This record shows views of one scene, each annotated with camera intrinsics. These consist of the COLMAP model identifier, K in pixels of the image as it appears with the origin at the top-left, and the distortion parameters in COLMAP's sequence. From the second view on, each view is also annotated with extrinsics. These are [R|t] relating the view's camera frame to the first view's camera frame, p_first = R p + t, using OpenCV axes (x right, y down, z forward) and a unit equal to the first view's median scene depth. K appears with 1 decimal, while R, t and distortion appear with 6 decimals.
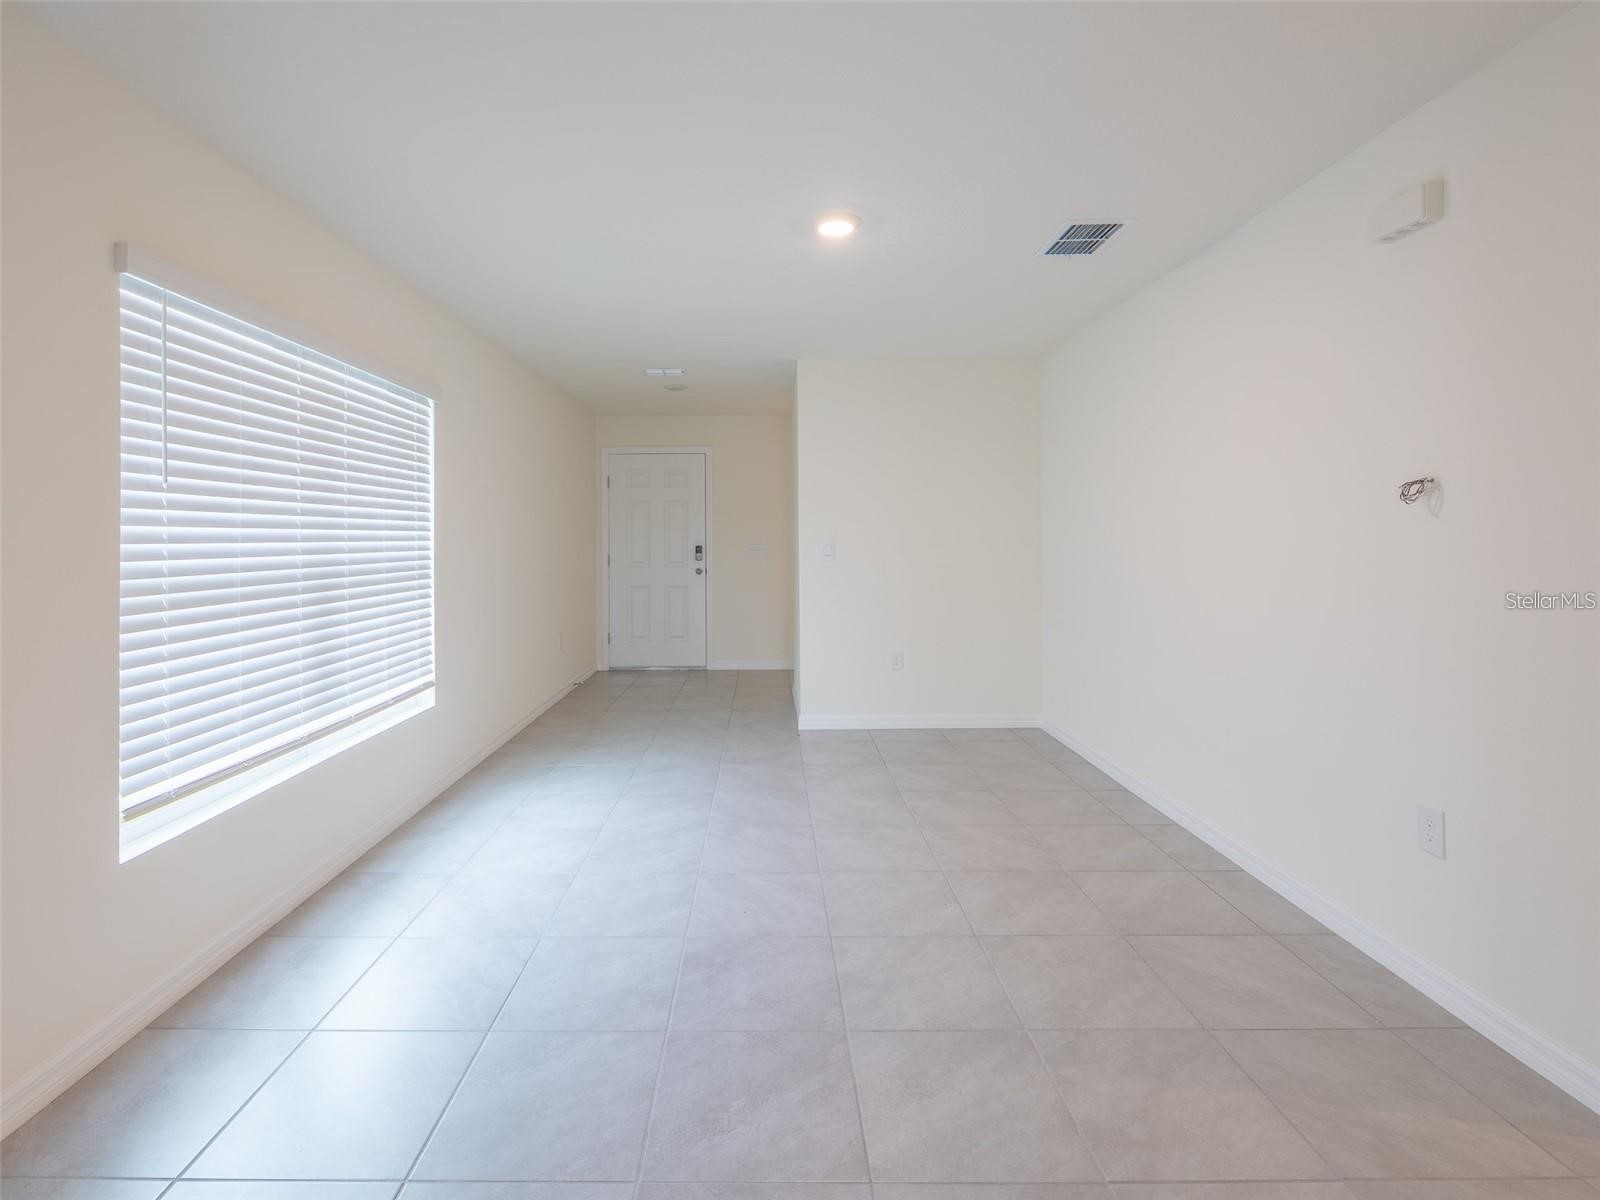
lens RADIAL K [[757.3, 0, 784.6], [0, 757.3, 545.9], [0, 0, 1]] dist [-0.002928, 0.000704]
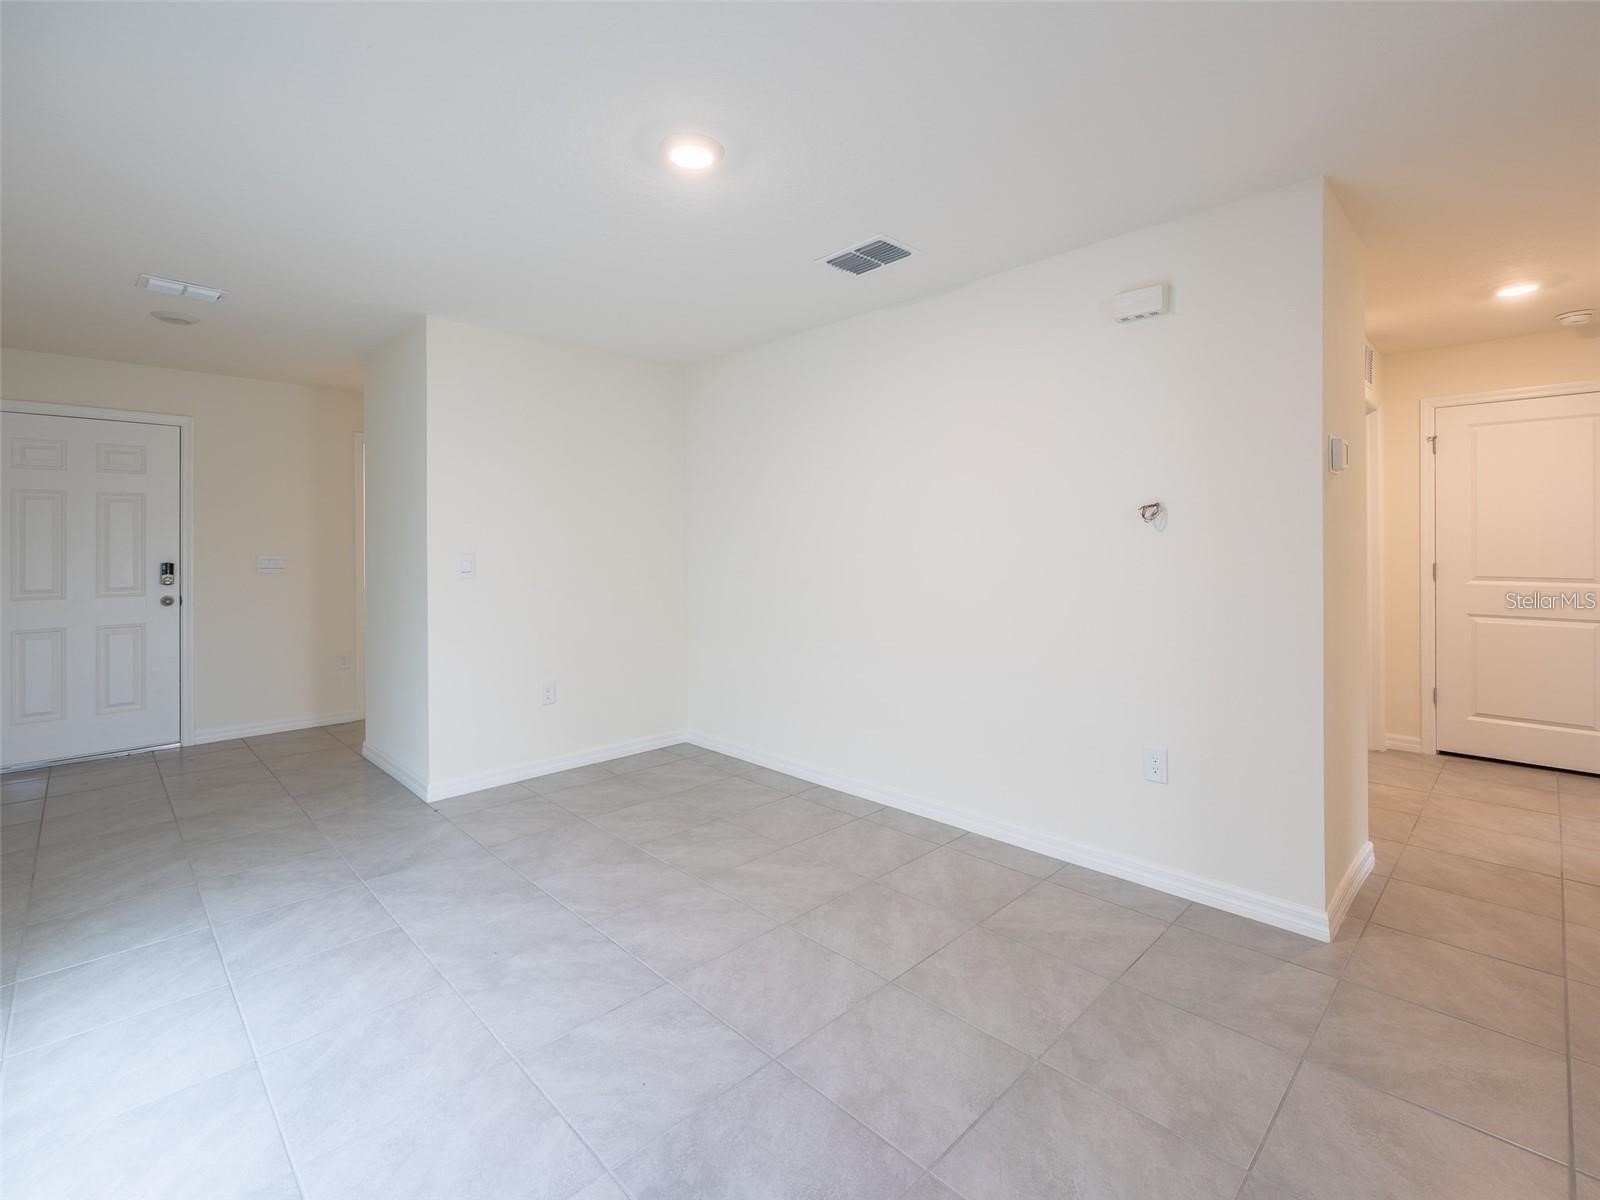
lens RADIAL K [[726.6, 0, 796.8], [0, 726.6, 554.5], [0, 0, 1]] dist [-0.003457, 0.000548]
pose [[0.723698, -0.006330, 0.690087, -0.407577], [0.010313, 0.999945, -0.001643, -0.002835], [-0.690039, 0.008306, 0.723724, 0.411140]]
